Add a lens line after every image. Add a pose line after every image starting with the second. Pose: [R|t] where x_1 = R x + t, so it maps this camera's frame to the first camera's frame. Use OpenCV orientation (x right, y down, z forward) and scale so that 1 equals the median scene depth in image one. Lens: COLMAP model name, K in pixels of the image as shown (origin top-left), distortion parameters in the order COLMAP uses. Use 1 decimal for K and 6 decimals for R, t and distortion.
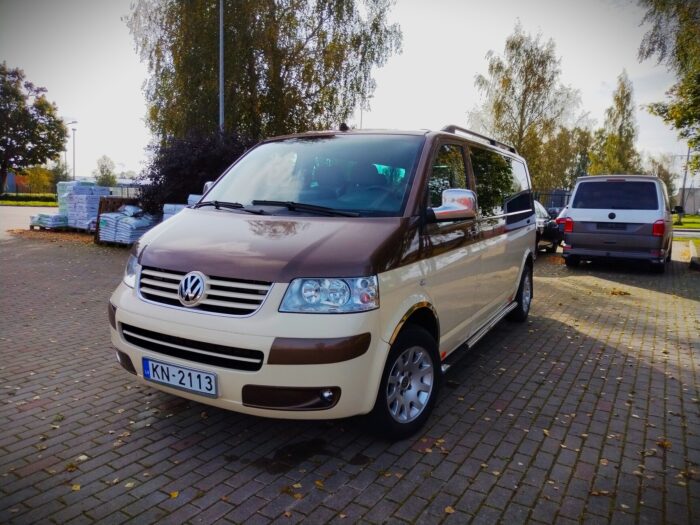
lens RADIAL K [[521.6, 0, 349.1], [0, 521.6, 259.8], [0, 0, 1]] dist [0.021155, -0.018622]
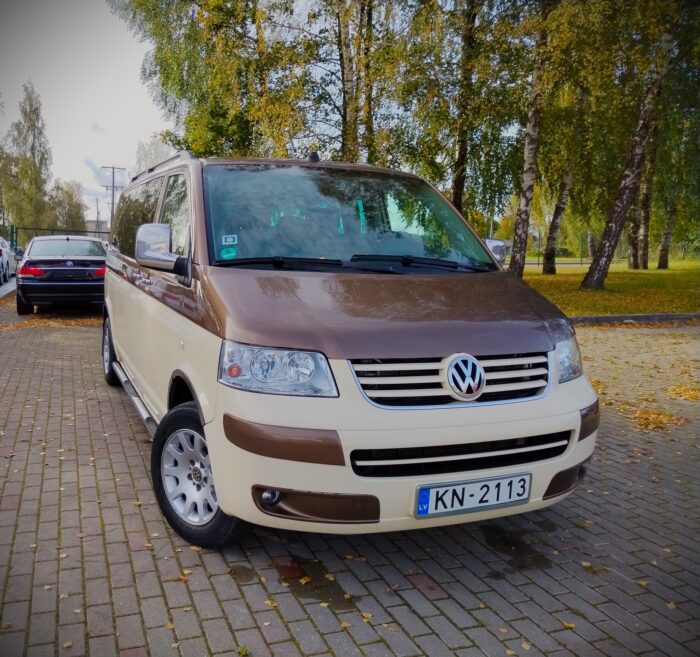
lens RADIAL K [[654.5, 0, 267.3], [0, 654.5, 325.2], [0, 0, 1]] dist [0.001220, 0.000000]
pose [[0.655893, -0.105109, 0.747500, -1.154218], [0.085237, 0.994237, 0.065012, -0.100437], [-0.750026, 0.021074, 0.661072, 0.578800]]
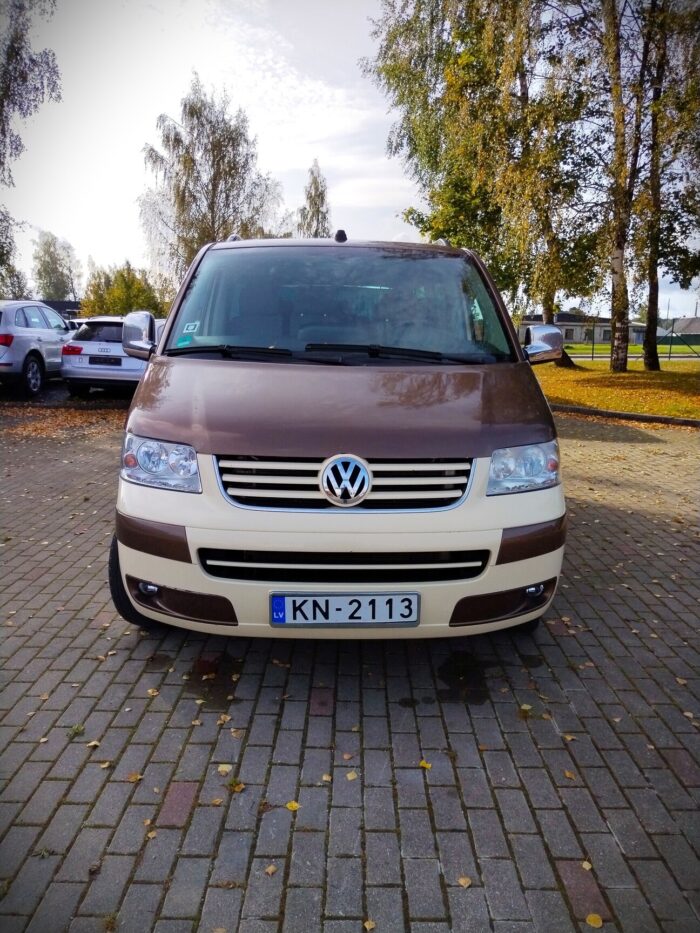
lens RADIAL K [[695.2, 0, 353.8], [0, 695.2, 470.6], [0, 0, 1]] dist [0.021155, -0.018622]
pose [[0.853373, -0.115654, 0.508310, -0.731283], [0.067100, 0.991338, 0.112905, -0.056112], [-0.516965, -0.062243, 0.853741, 0.222914]]
